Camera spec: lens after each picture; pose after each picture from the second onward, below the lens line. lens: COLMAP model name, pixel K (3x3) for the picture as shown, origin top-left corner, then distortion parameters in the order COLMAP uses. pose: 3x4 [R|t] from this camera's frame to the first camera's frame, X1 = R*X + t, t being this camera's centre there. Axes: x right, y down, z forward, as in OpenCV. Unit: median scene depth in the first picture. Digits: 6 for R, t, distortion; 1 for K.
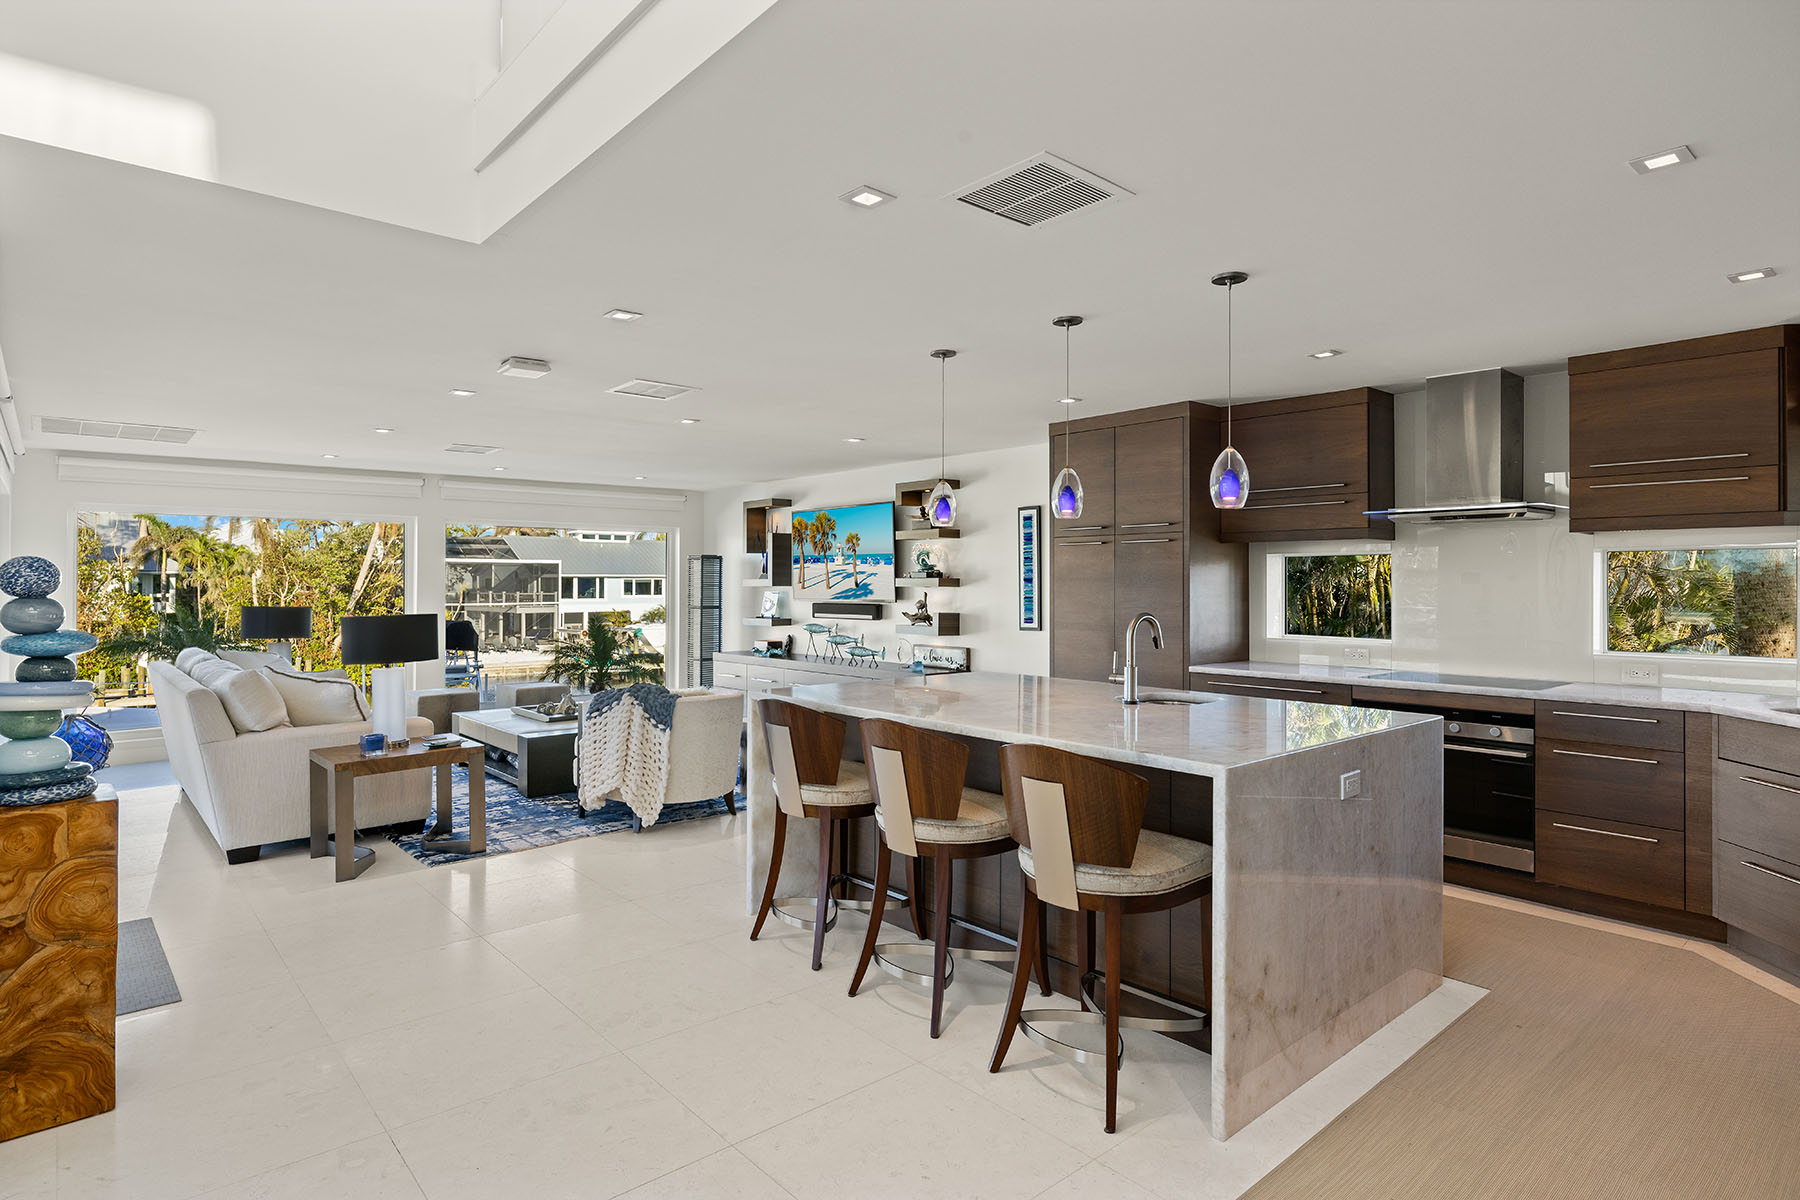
lens RADIAL K [[968.1, 0, 890.8], [0, 968.1, 570.4], [0, 0, 1]] dist [-0.000637, 0.001502]
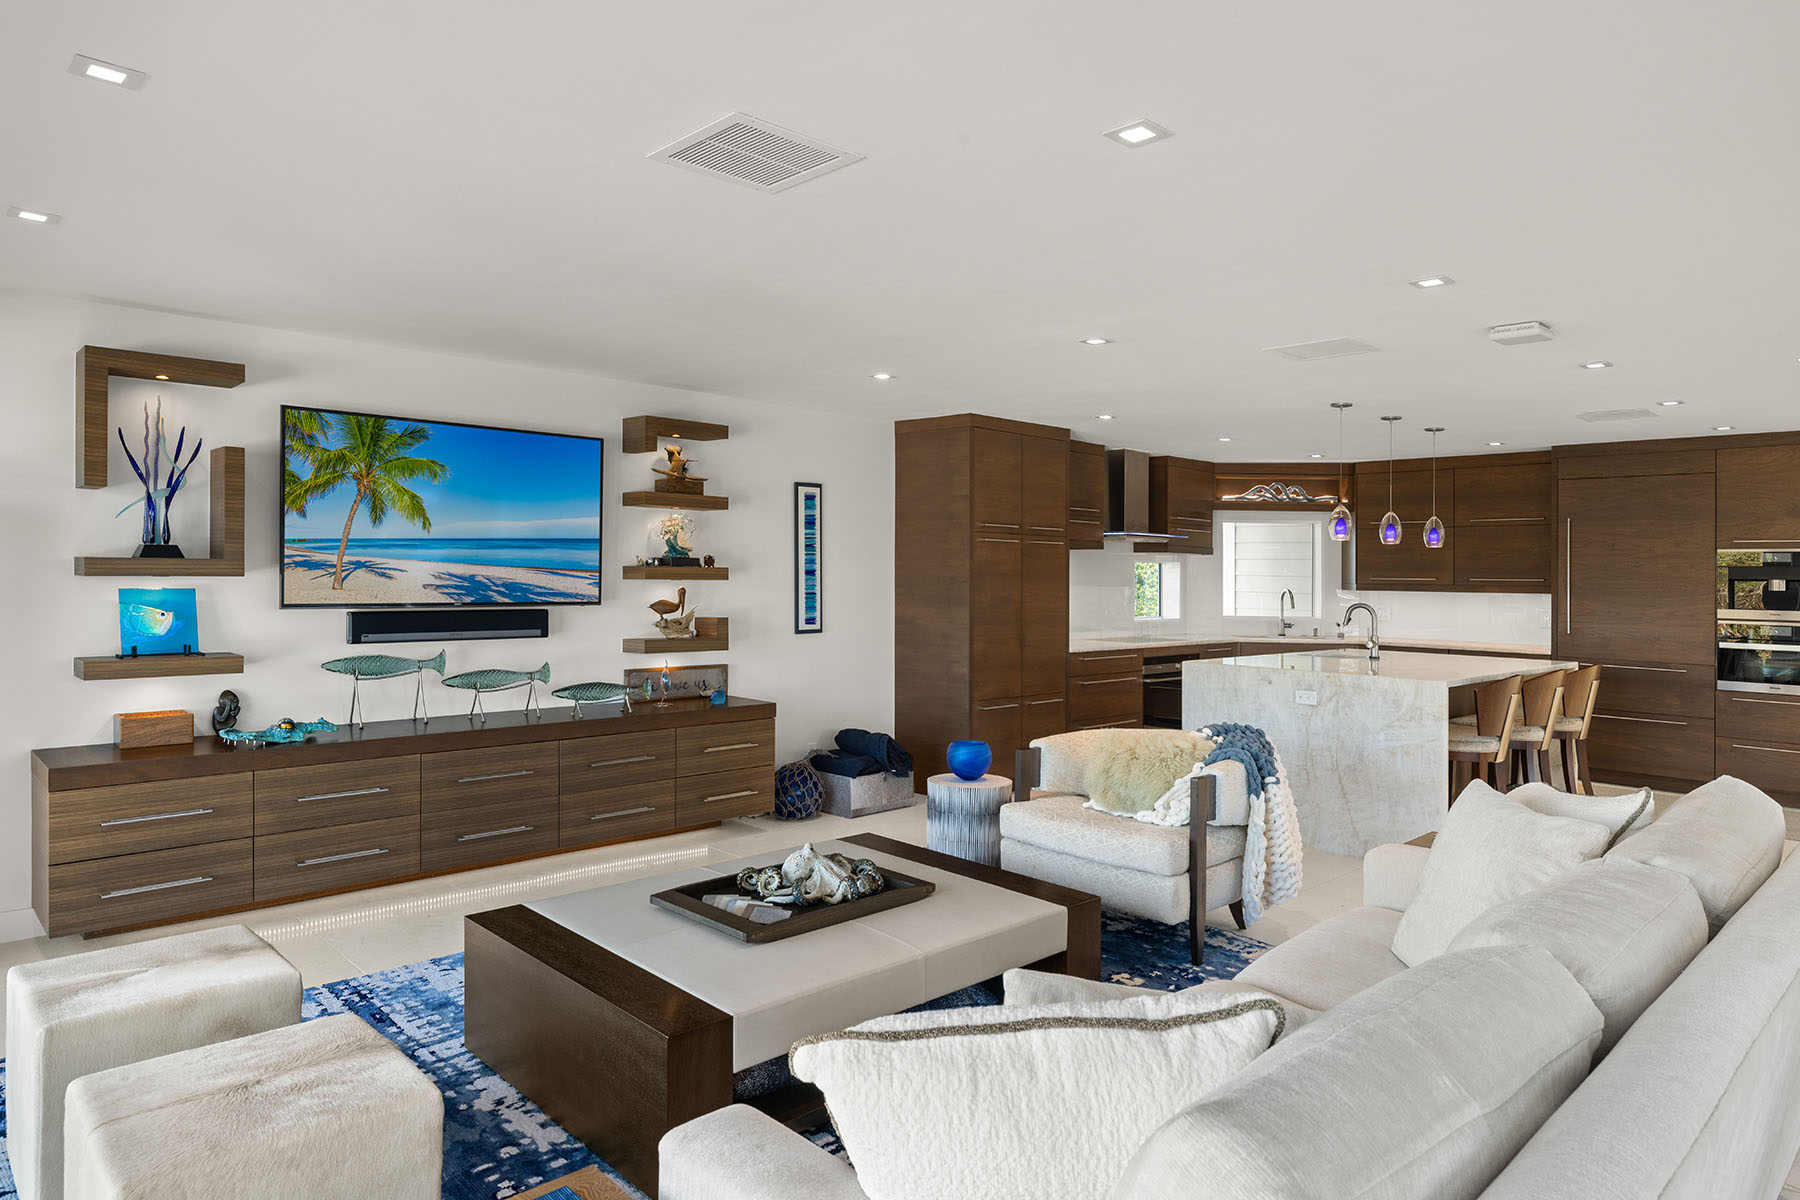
lens RADIAL K [[1055.9, 0, 920.2], [0, 1055.9, 562.9], [0, 0, 1]] dist [-0.001535, 0.005315]
pose [[-0.061263, 0.008934, 0.998082, -0.706228], [-0.029364, 0.999511, -0.010749, 0.008326], [-0.997690, -0.029966, -0.060971, 0.887272]]
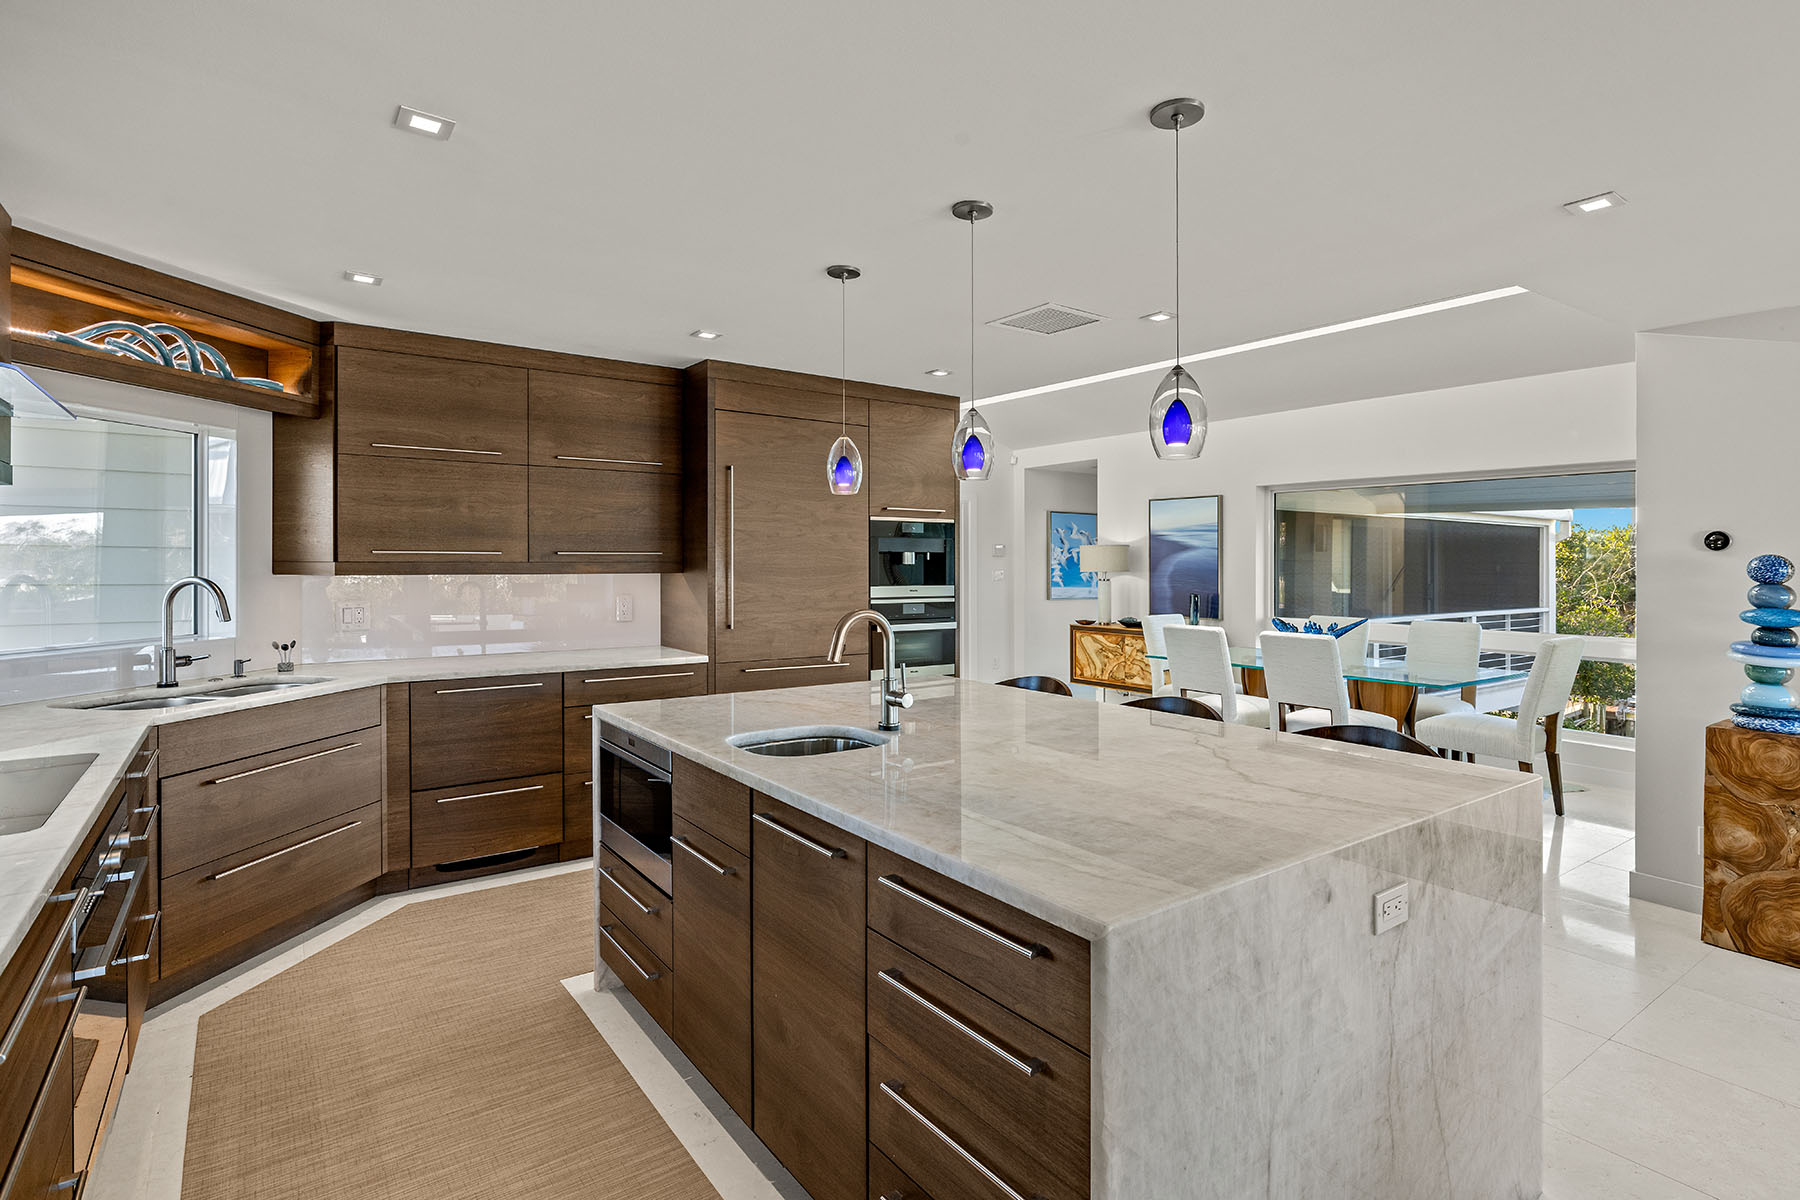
lens RADIAL K [[888.0, 0, 909.1], [0, 888.0, 567.4], [0, 0, 1]] dist [-0.007213, 0.000306]
pose [[-0.996625, -0.009718, 0.081513, 0.085621], [-0.010249, 0.999929, -0.006099, 0.007599], [-0.081448, -0.006914, -0.996654, 0.795187]]
